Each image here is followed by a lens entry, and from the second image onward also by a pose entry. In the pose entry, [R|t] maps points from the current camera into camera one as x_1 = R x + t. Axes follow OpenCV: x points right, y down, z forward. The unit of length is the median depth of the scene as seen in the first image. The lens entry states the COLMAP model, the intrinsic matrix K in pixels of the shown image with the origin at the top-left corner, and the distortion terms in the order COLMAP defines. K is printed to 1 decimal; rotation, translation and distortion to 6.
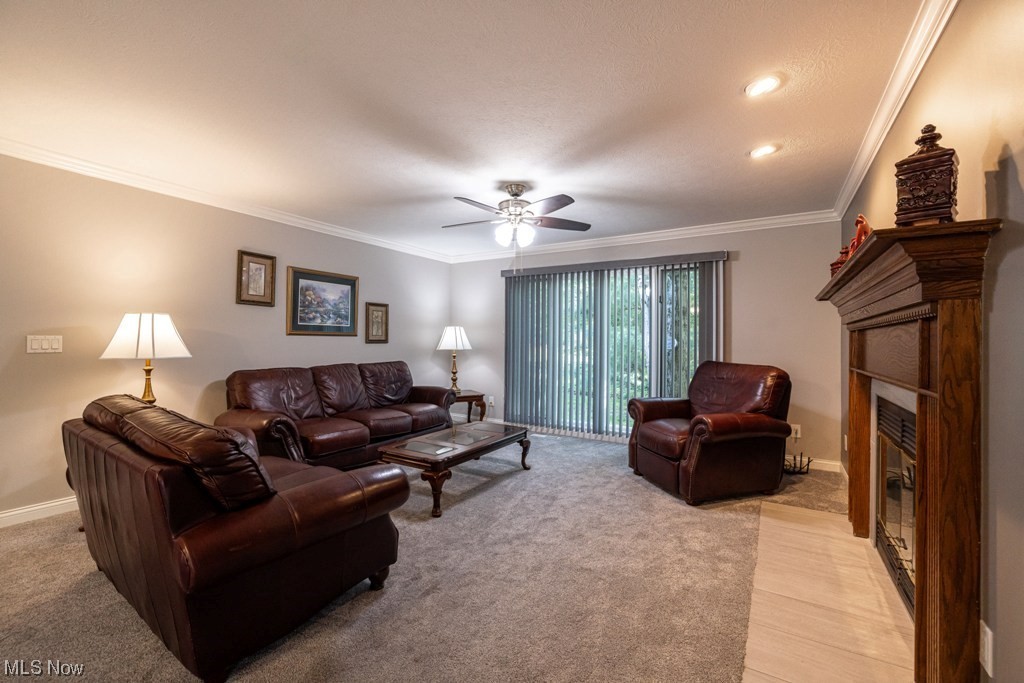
lens RADIAL K [[427.0, 0, 512.0], [0, 427.0, 341.5], [0, 0, 1]] dist [0.001952, -0.000076]
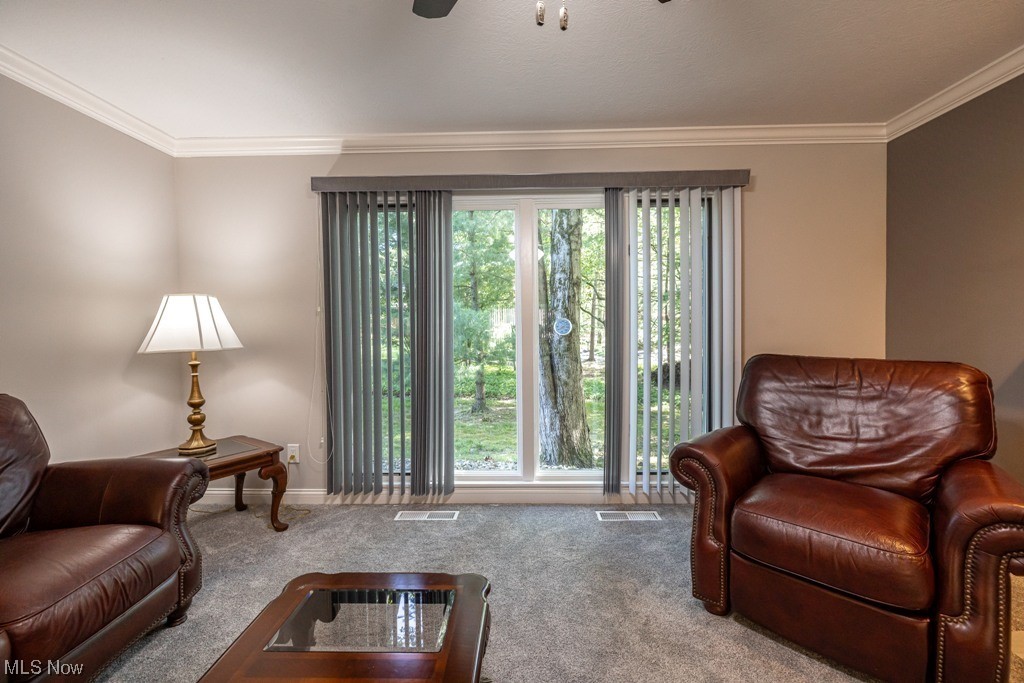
lens RADIAL K [[427.0, 0, 512.0], [0, 427.0, 341.5], [0, 0, 1]] dist [0.001952, -0.000076]
pose [[0.867319, -0.032459, 0.496693, -0.078017], [0.020184, 0.999344, 0.030063, 0.004883], [-0.497343, -0.016049, 0.867406, 0.519754]]
